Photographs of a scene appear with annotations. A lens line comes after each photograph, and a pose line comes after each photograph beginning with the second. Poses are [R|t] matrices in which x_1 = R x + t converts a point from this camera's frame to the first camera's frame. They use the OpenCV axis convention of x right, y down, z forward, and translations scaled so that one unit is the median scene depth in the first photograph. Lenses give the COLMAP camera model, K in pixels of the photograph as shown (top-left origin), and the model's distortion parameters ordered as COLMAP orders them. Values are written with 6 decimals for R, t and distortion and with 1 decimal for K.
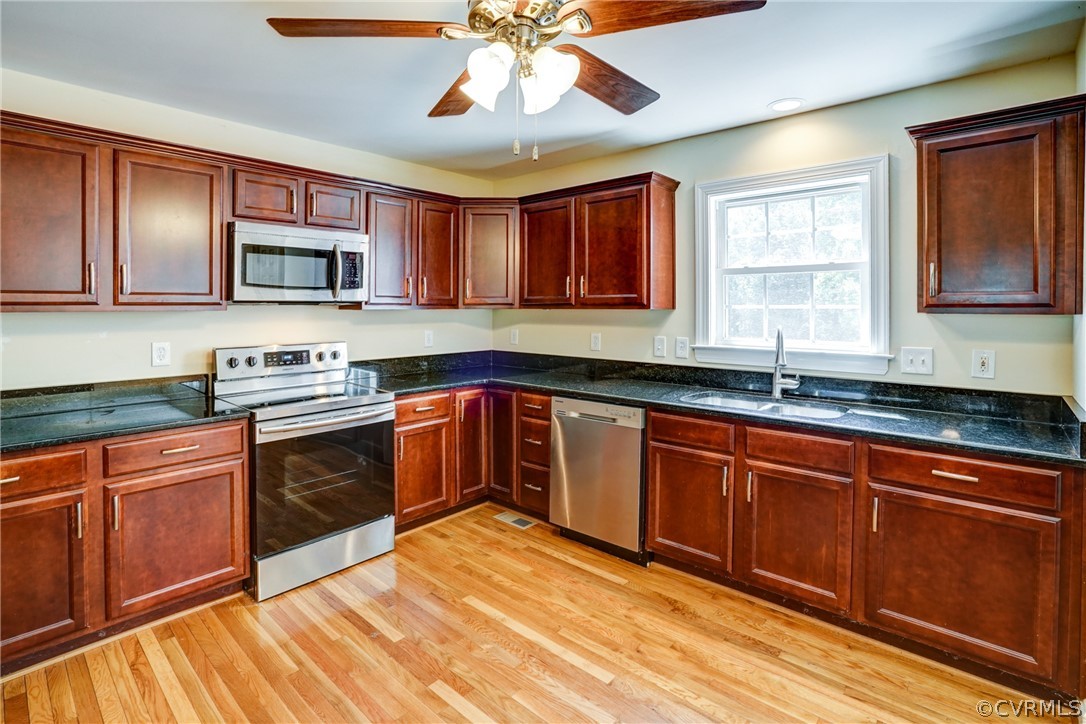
lens RADIAL K [[529.5, 0, 528.1], [0, 529.5, 311.3], [0, 0, 1]] dist [-0.049415, 0.013675]
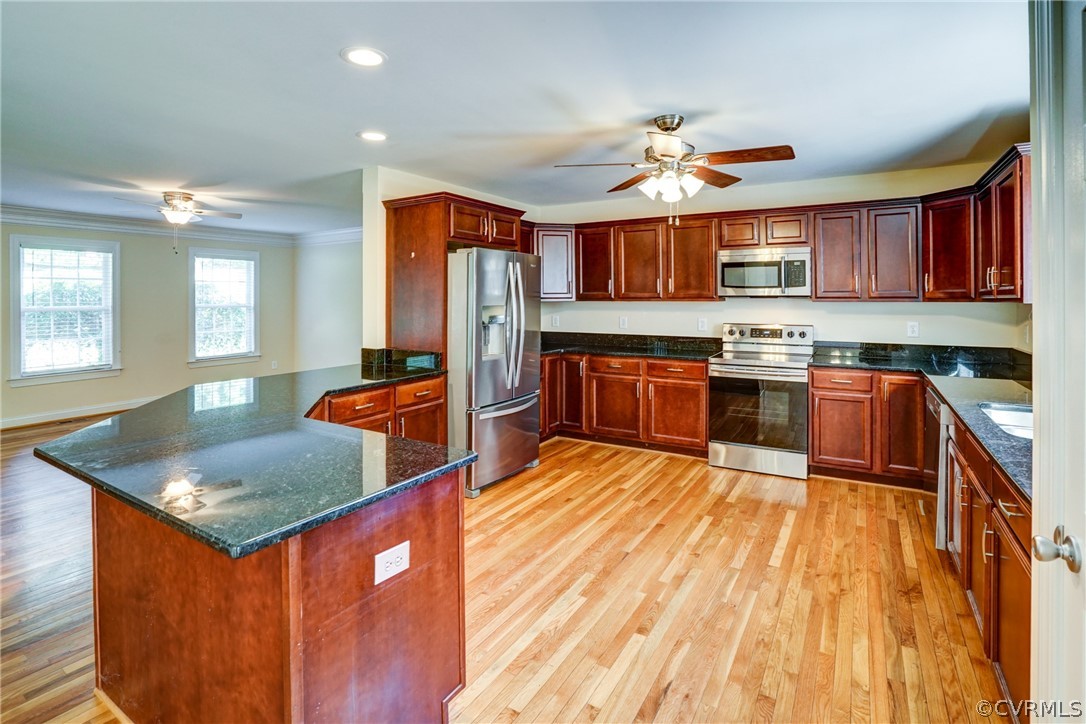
lens RADIAL K [[529.5, 0, 516.3], [0, 529.5, 301.7], [0, 0, 1]] dist [-0.049415, 0.013675]
pose [[0.144967, 0.008185, -0.989403, 1.064482], [-0.008930, 0.999936, 0.006964, -0.006172], [0.989396, 0.007826, 0.145031, 0.072285]]
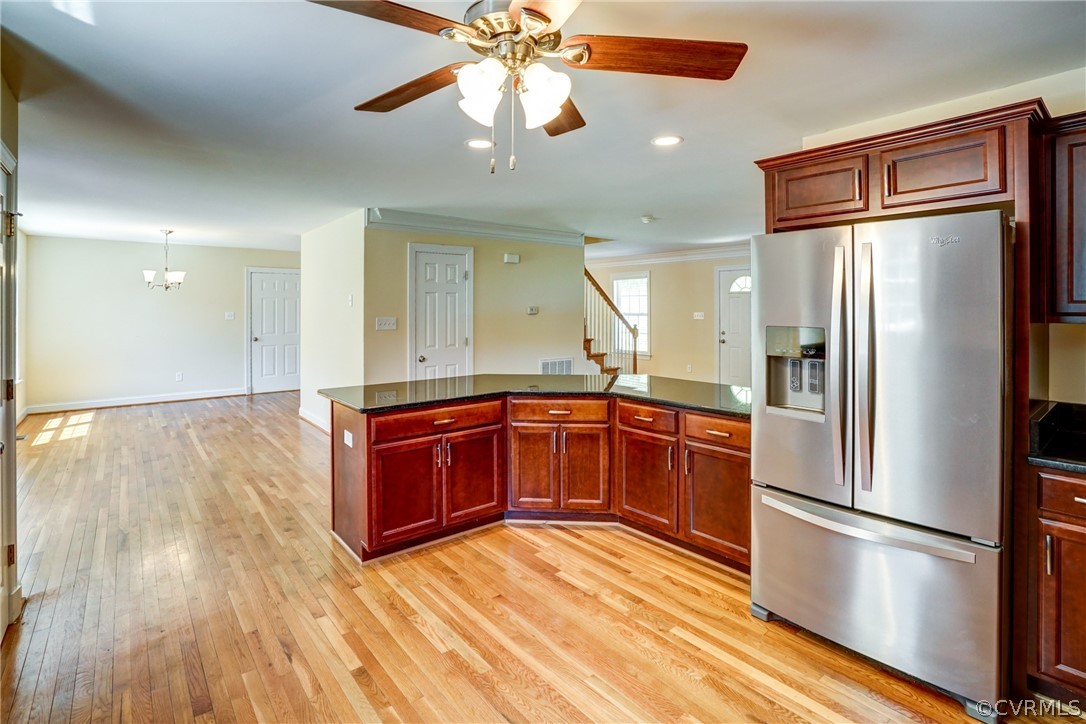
lens RADIAL K [[529.5, 0, 553.4], [0, 529.5, 306.4], [0, 0, 1]] dist [-0.049415, 0.013675]
pose [[-0.990204, 0.001803, 0.139613, -0.873923], [0.003742, 0.999900, 0.013629, -0.040198], [-0.139575, 0.014018, -0.990112, 1.770386]]
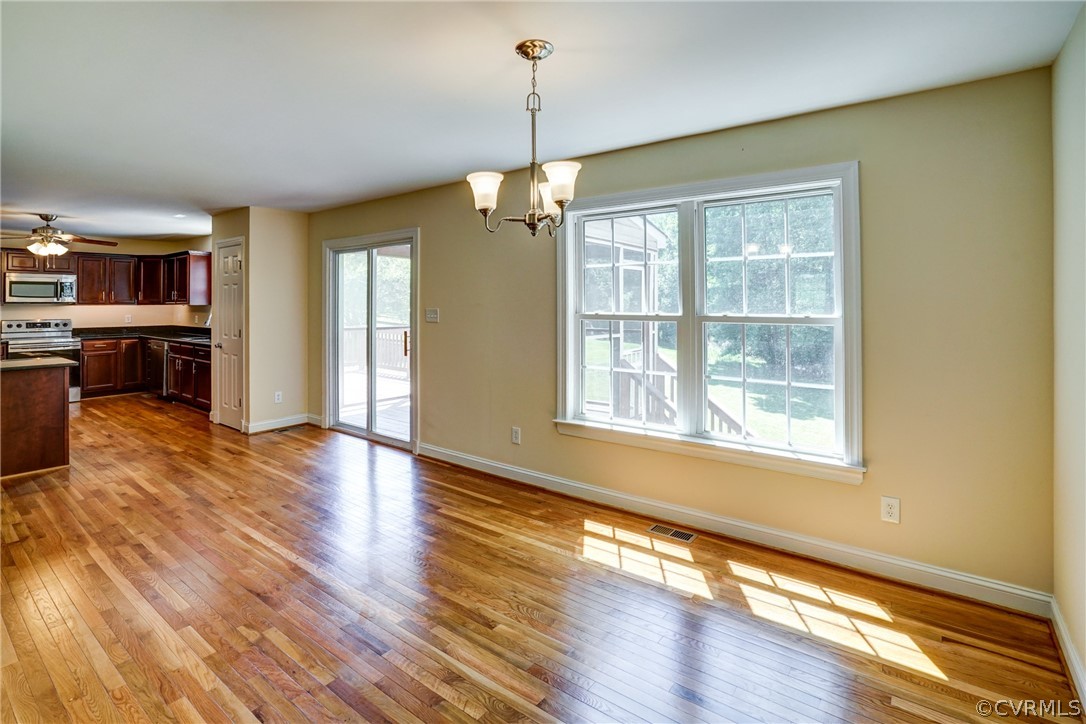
lens RADIAL K [[529.5, 0, 549.9], [0, 529.5, 300.8], [0, 0, 1]] dist [-0.049415, 0.013675]
pose [[0.996854, -0.001952, 0.079236, 1.989093], [0.003401, 0.999829, -0.018166, 0.030308], [-0.079187, 0.018379, 0.996690, -1.810369]]
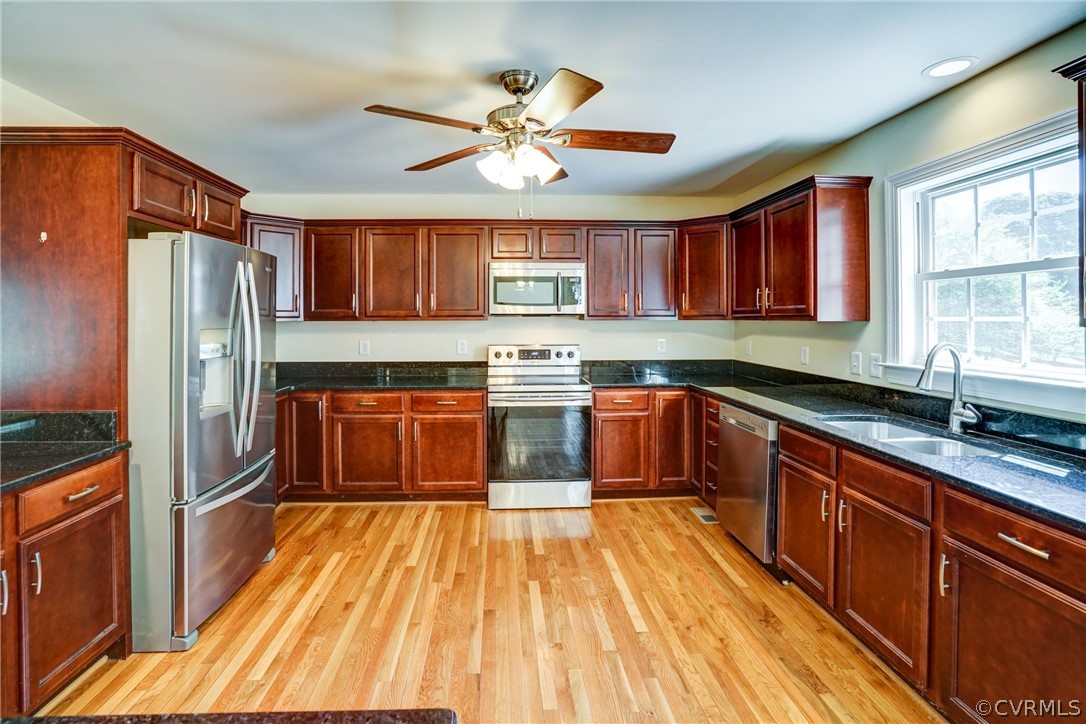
lens RADIAL K [[529.5, 0, 518.4], [0, 529.5, 321.6], [0, 0, 1]] dist [-0.049415, 0.013675]
pose [[0.696363, 0.005953, -0.717665, 0.603090], [-0.006583, 0.999977, 0.001907, -0.000958], [0.717660, 0.003397, 0.696386, -0.030665]]
